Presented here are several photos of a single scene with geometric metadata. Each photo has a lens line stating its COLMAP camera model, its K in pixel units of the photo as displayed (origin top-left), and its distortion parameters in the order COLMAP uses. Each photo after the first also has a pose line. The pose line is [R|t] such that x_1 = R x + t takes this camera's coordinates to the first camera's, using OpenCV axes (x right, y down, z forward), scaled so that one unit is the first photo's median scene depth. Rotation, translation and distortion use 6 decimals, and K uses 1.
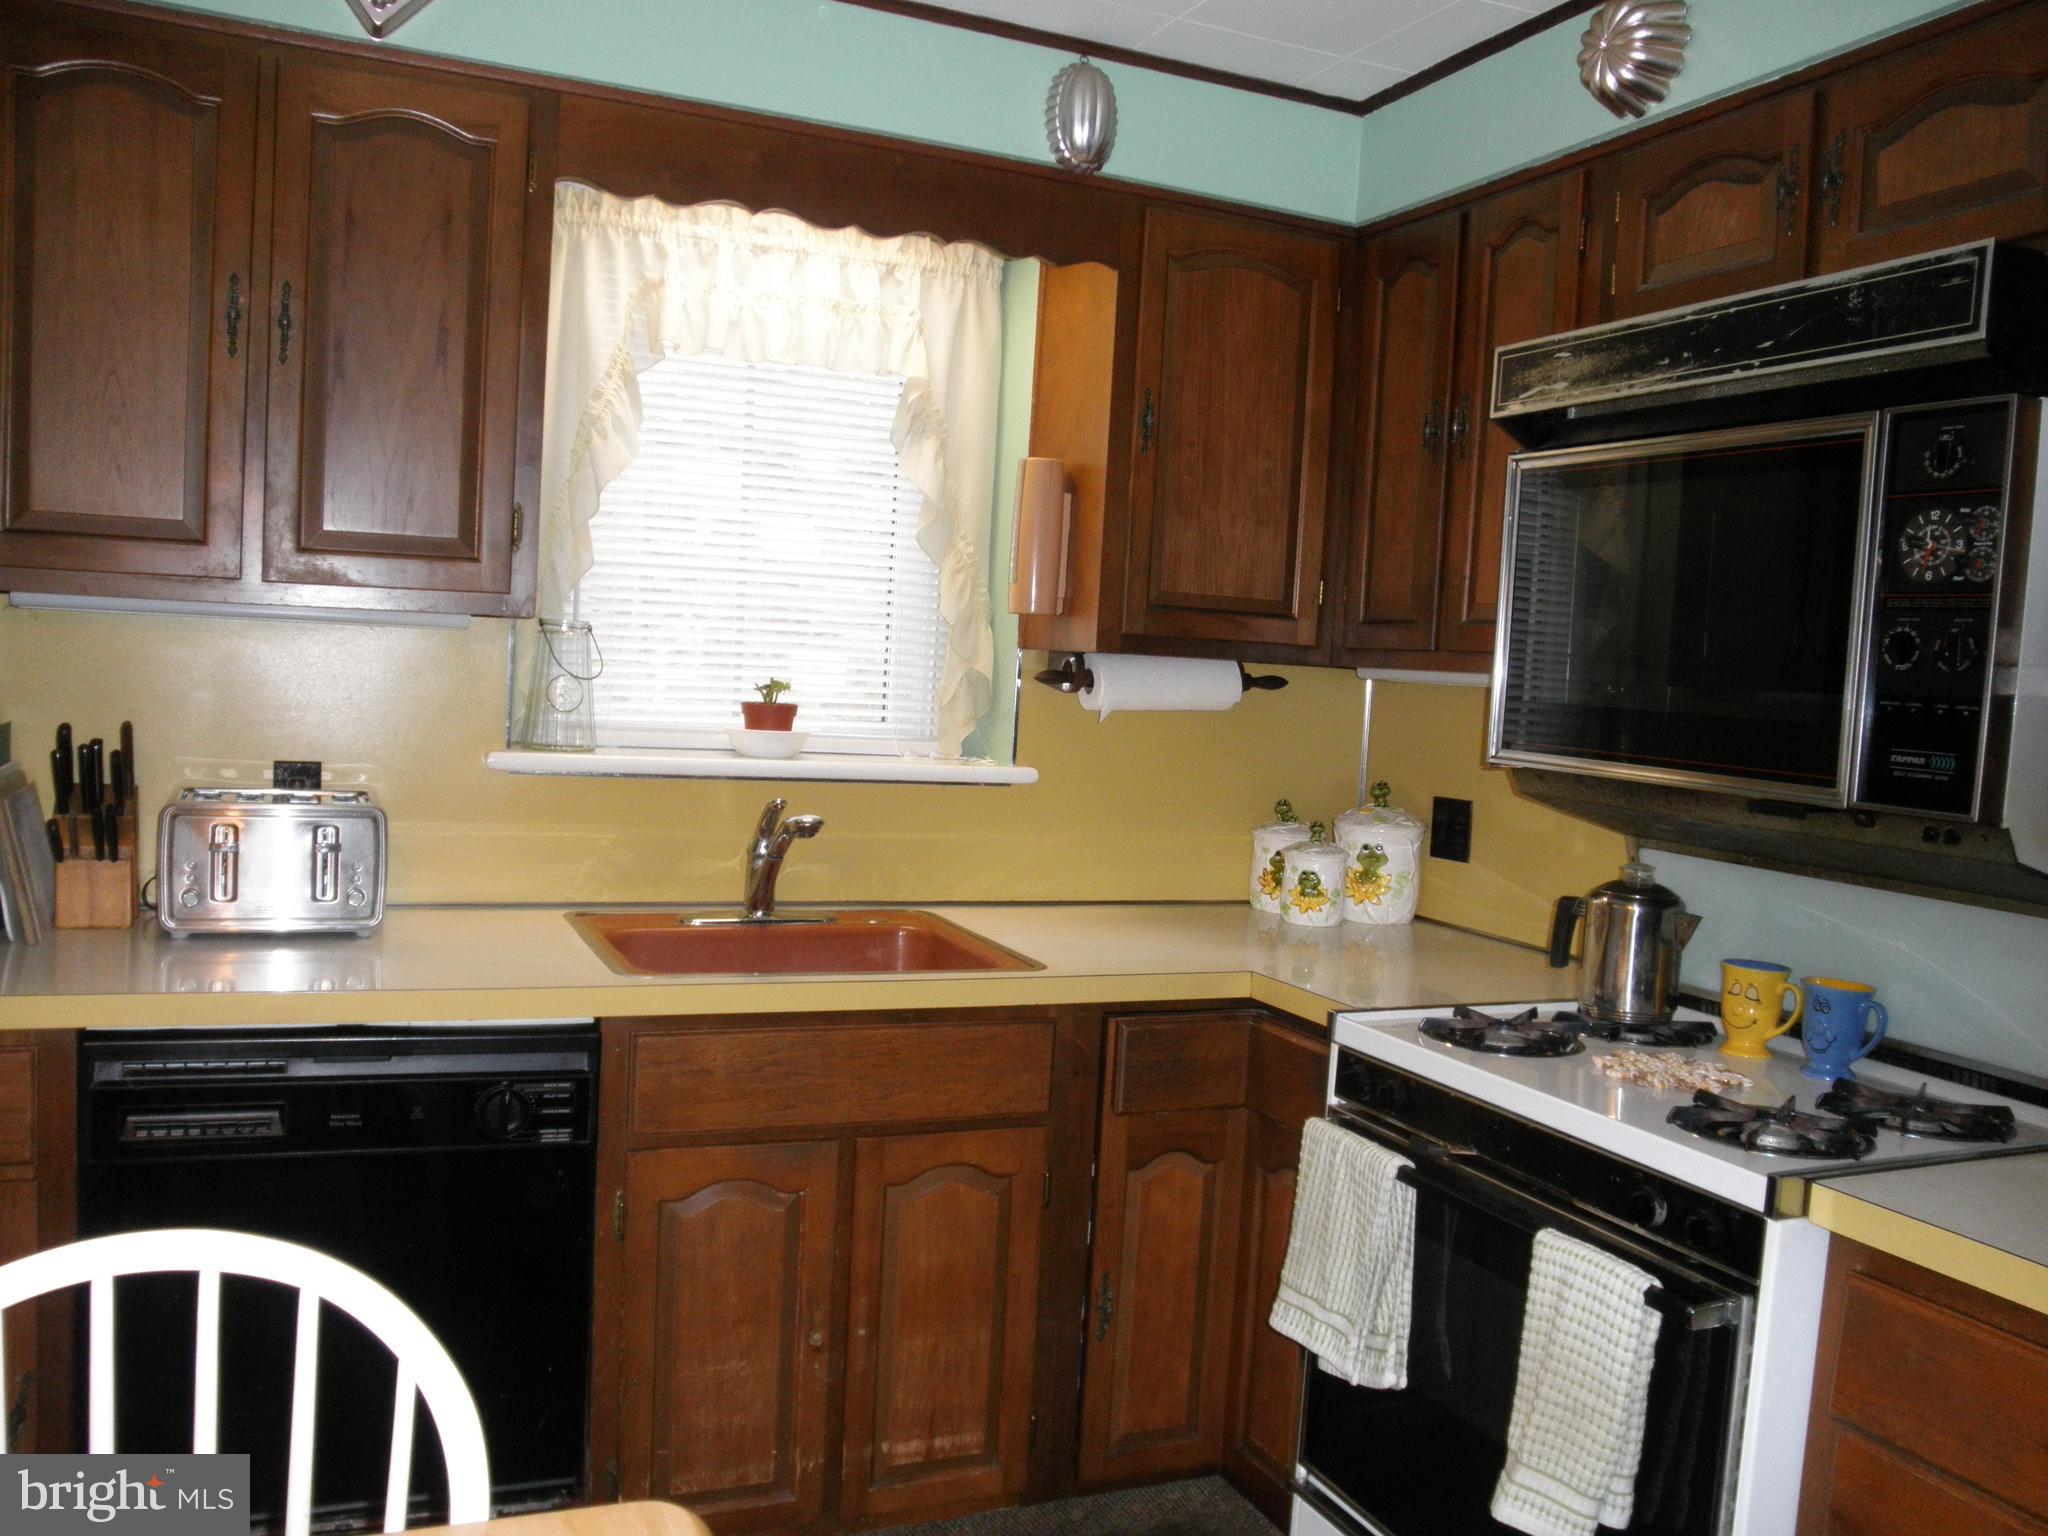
lens RADIAL K [[1685.8, 0, 1037.9], [0, 1685.8, 799.5], [0, 0, 1]] dist [-0.124148, 0.101599]
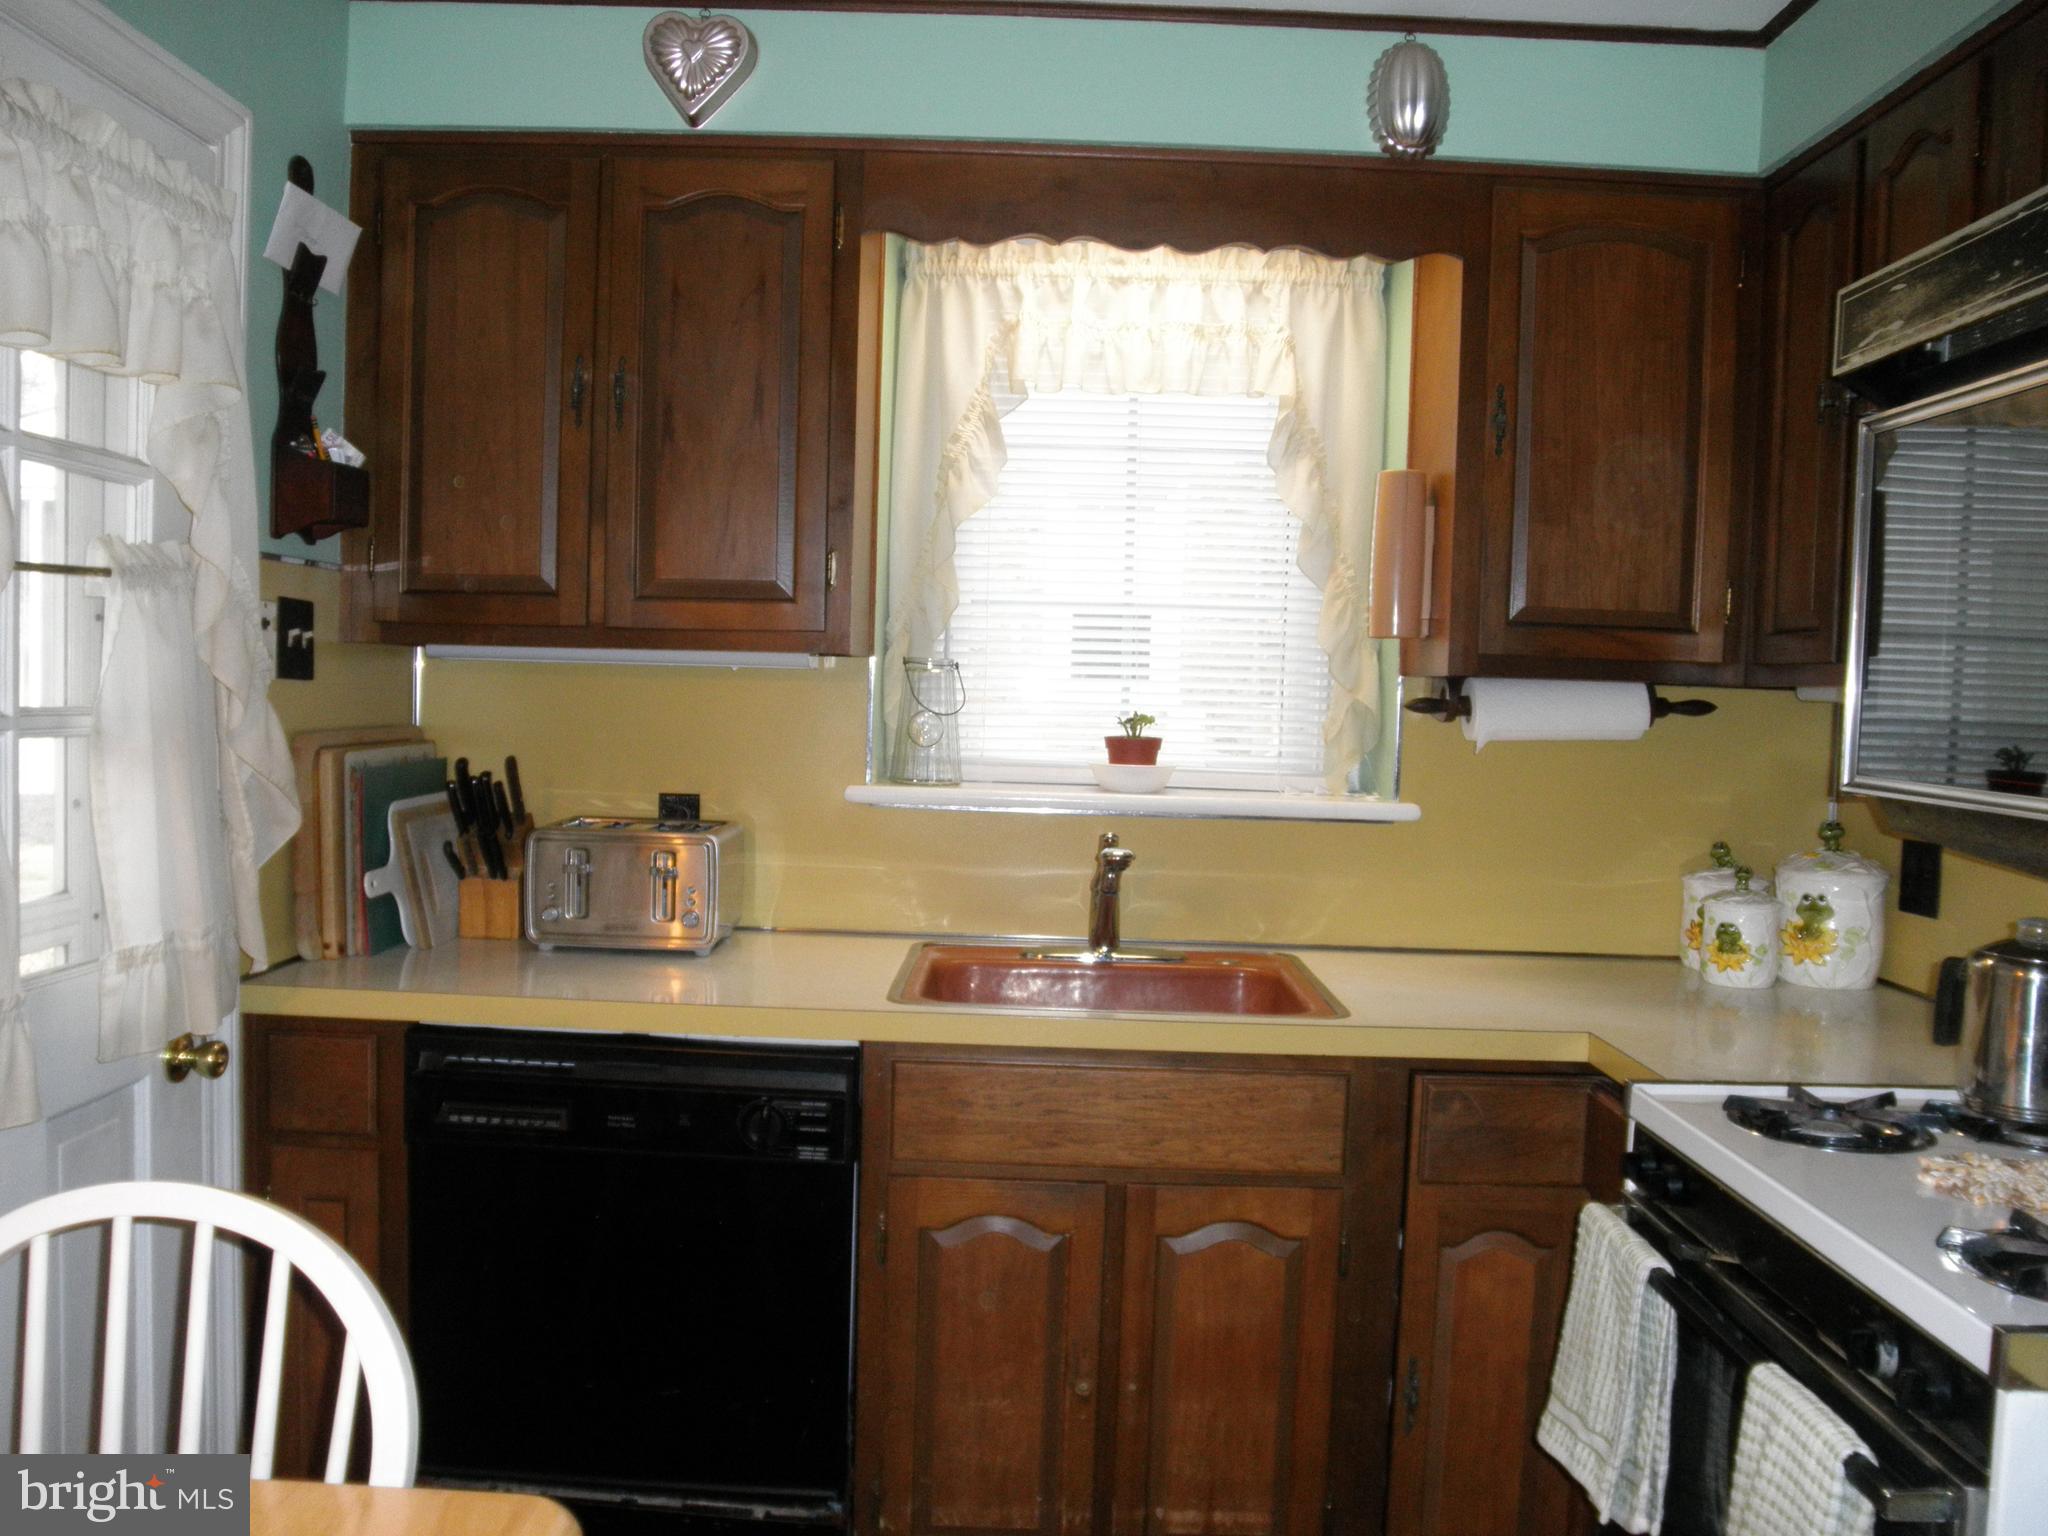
lens RADIAL K [[1685.8, 0, 1015.0], [0, 1685.8, 797.5], [0, 0, 1]] dist [-0.124148, 0.101599]
pose [[0.912327, -0.000124, -0.409463, 0.213790], [-0.013339, 0.999460, -0.030024, 0.009994], [0.409246, 0.032854, 0.911833, 0.085905]]
